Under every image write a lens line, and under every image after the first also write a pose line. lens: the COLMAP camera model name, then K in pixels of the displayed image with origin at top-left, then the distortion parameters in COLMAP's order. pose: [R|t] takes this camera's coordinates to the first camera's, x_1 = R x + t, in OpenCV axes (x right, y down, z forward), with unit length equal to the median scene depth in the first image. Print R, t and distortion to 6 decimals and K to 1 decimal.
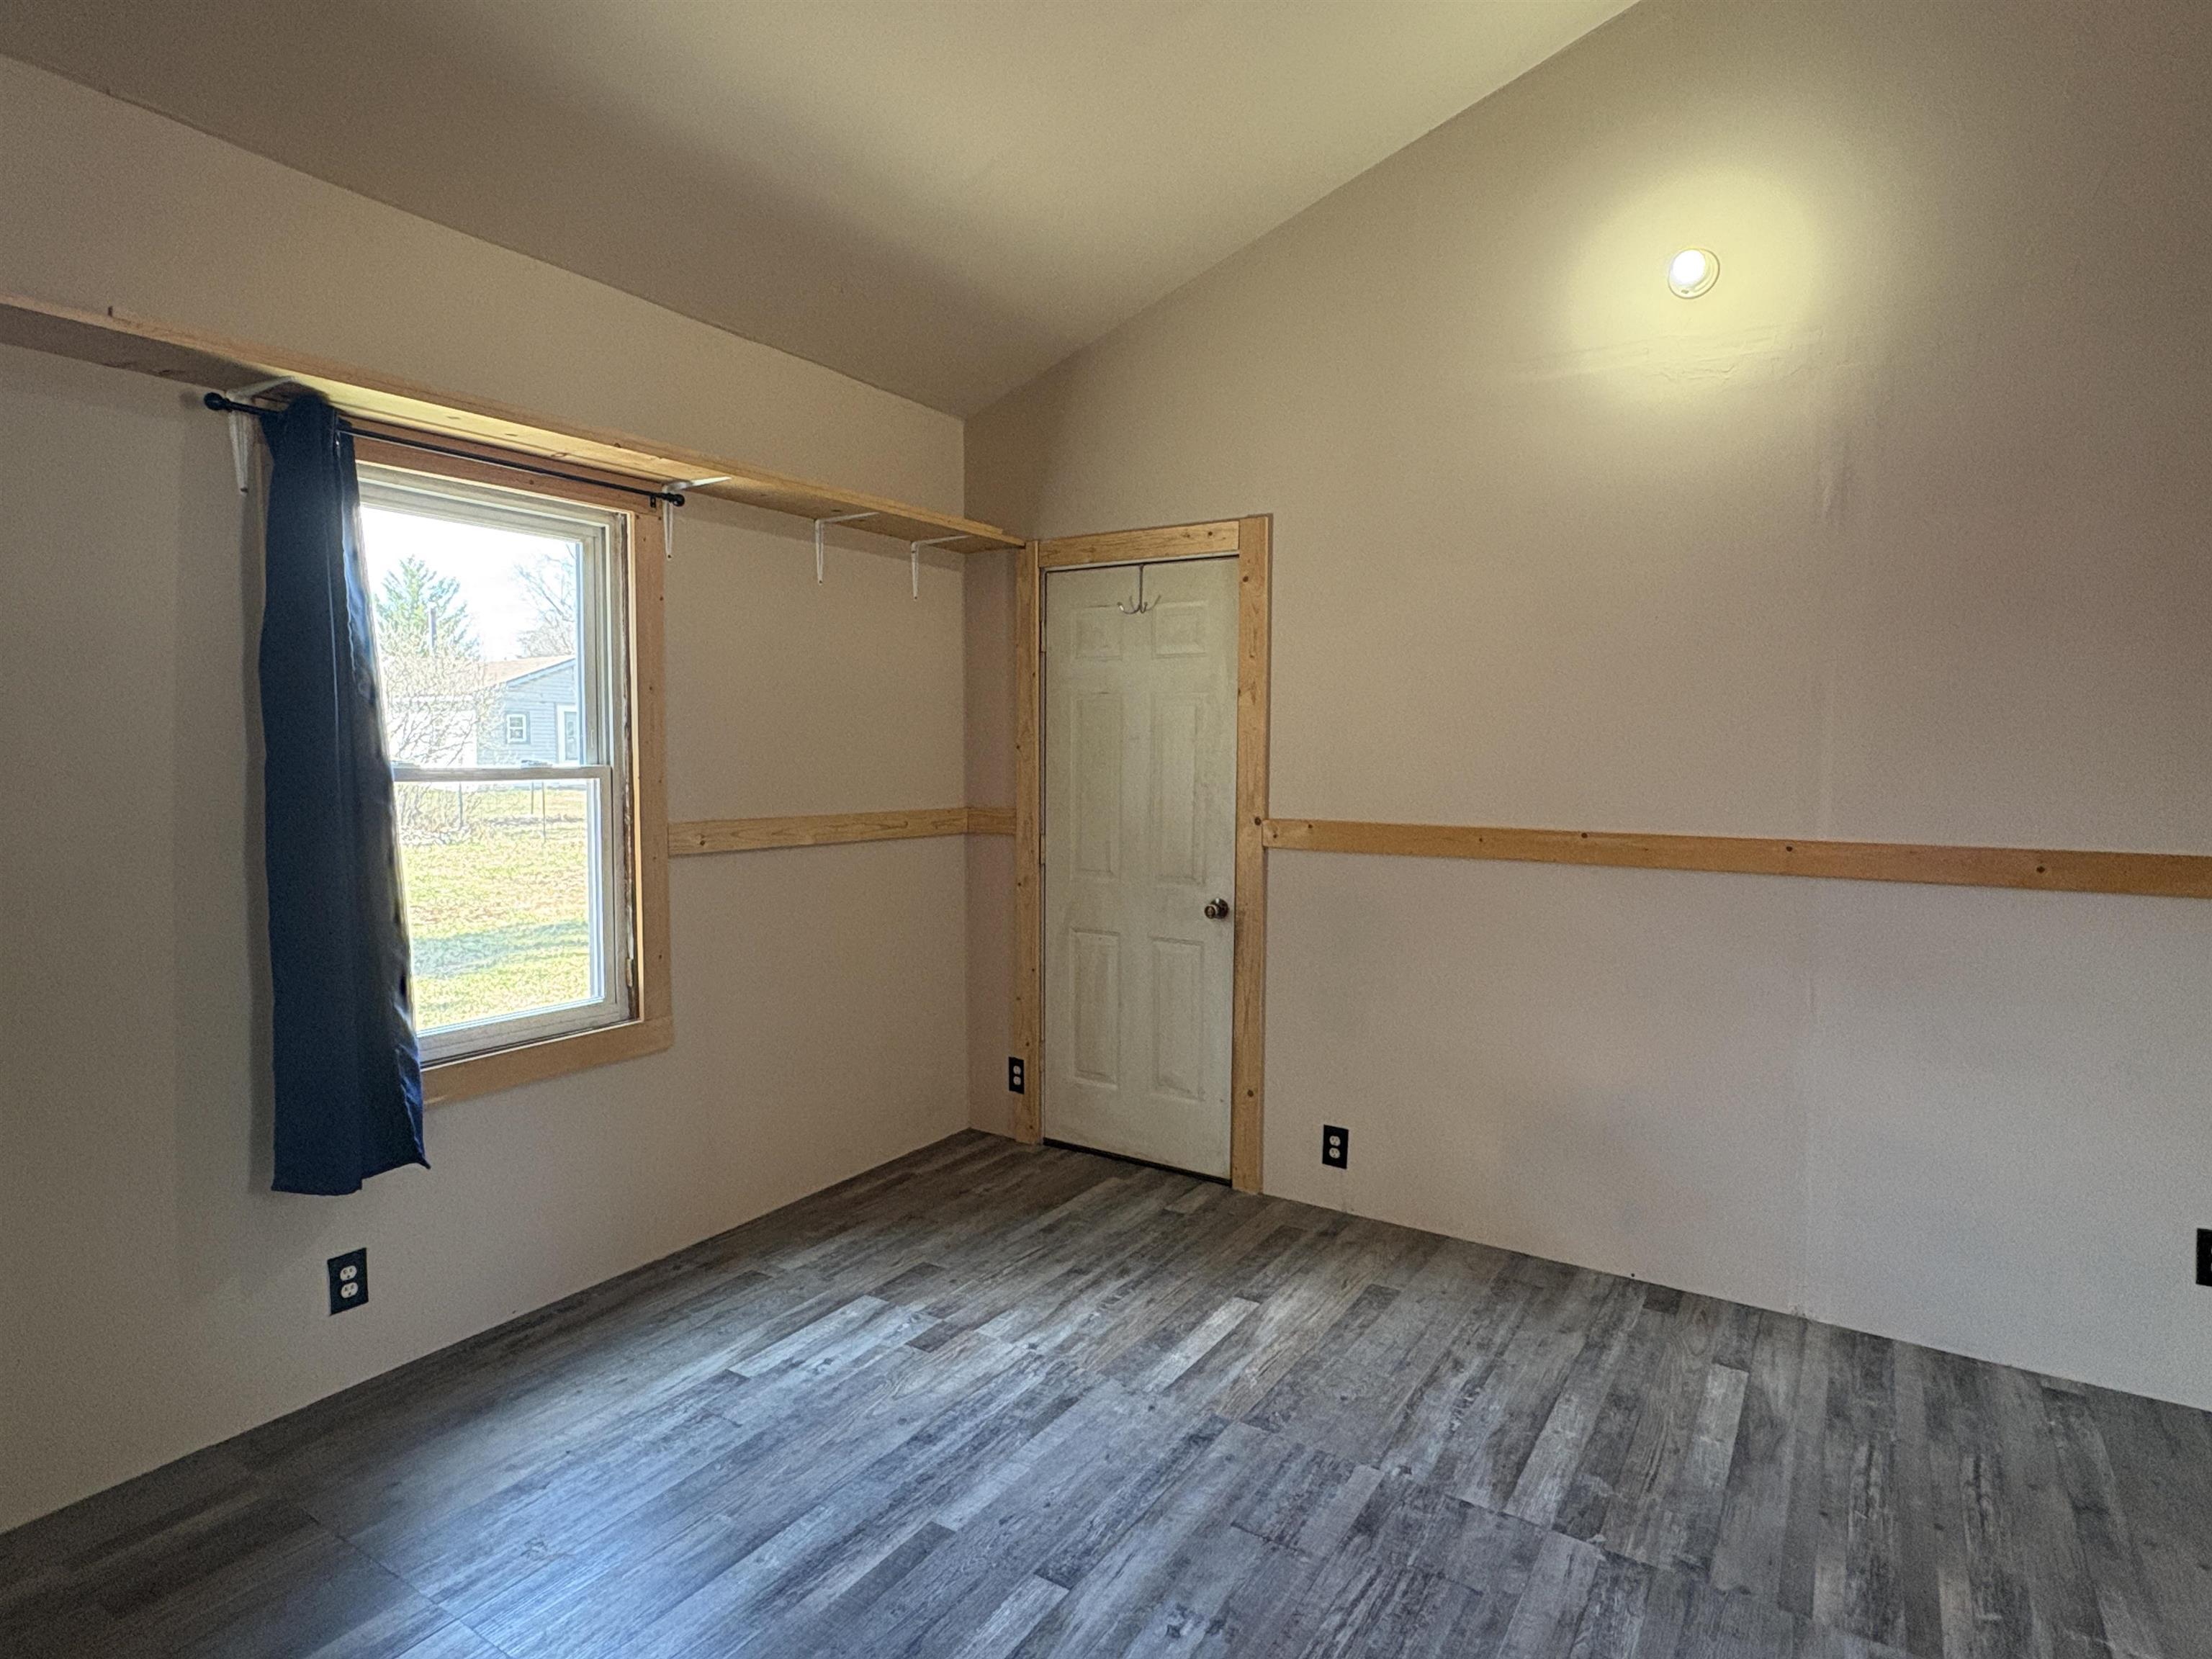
lens RADIAL K [[1197.2, 0, 1096.2], [0, 1197.2, 840.7], [0, 0, 1]] dist [-0.006940, 0.000717]
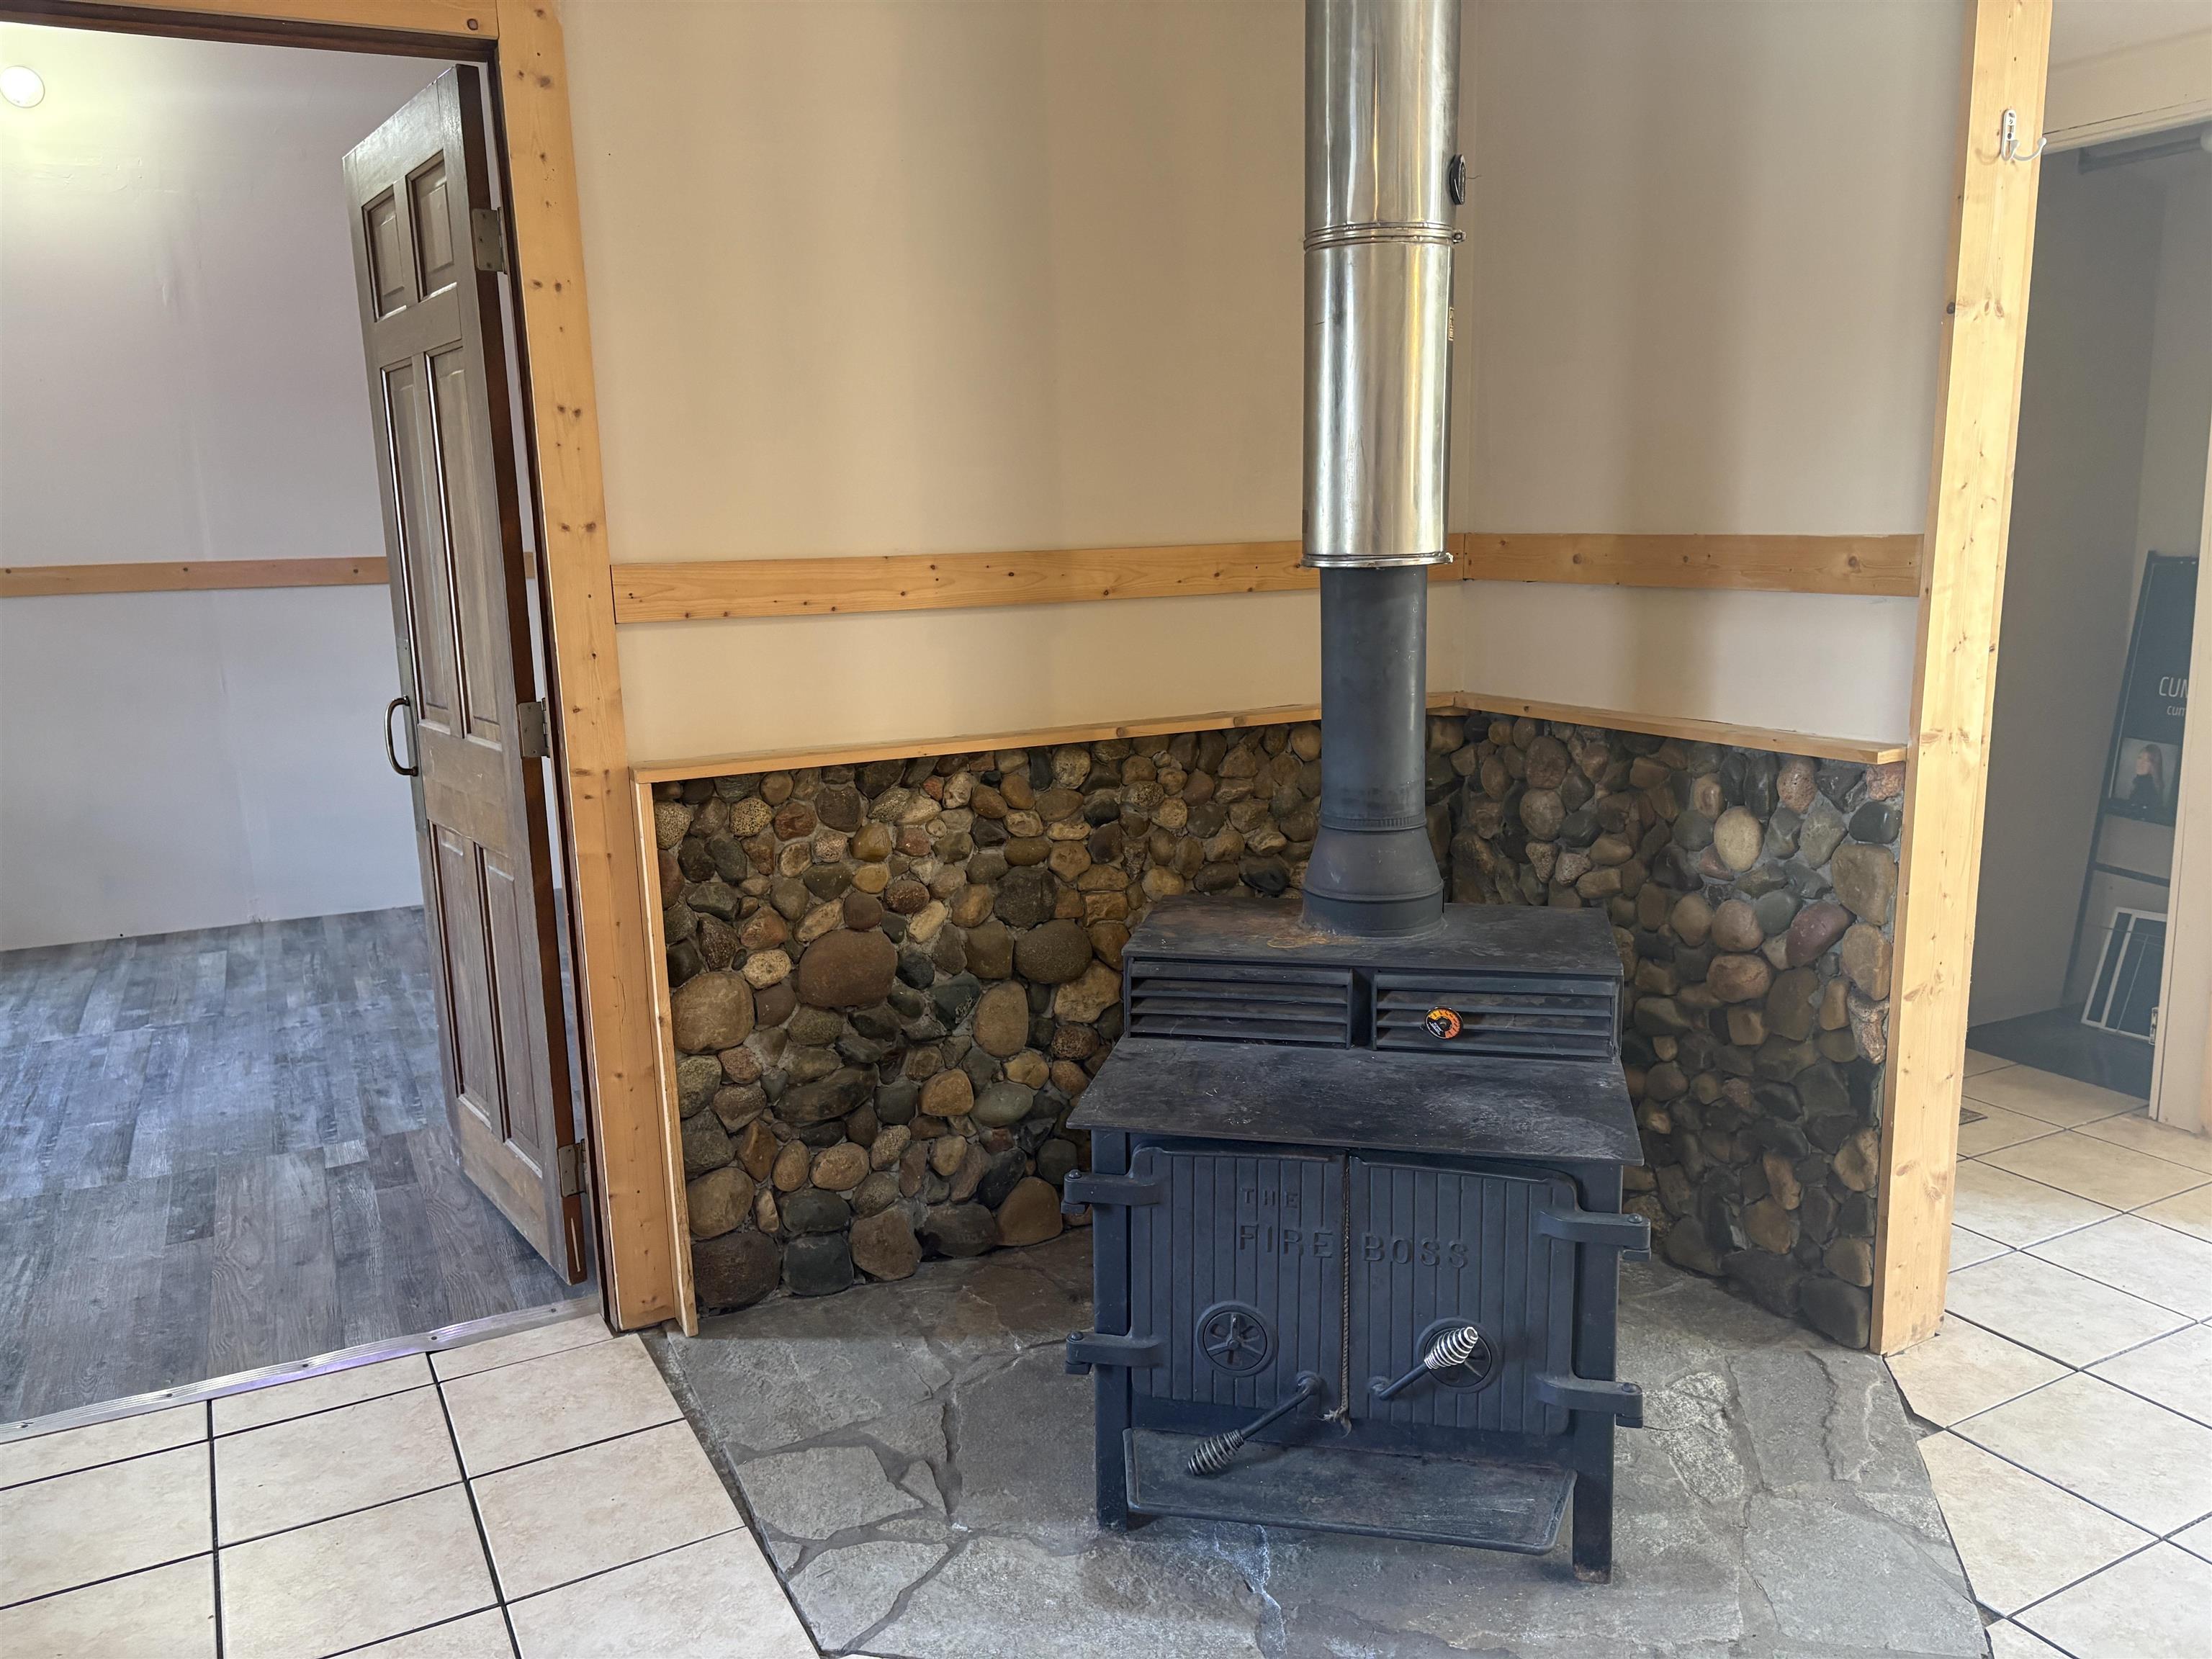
lens RADIAL K [[1665.6, 0, 1111.3], [0, 1665.6, 824.2], [0, 0, 1]] dist [0.049995, -0.052505]
pose [[0.503608, -0.176687, 0.845672, -0.577185], [0.096591, 0.984242, 0.148117, 0.118031], [-0.858515, 0.007092, 0.512739, -0.907761]]
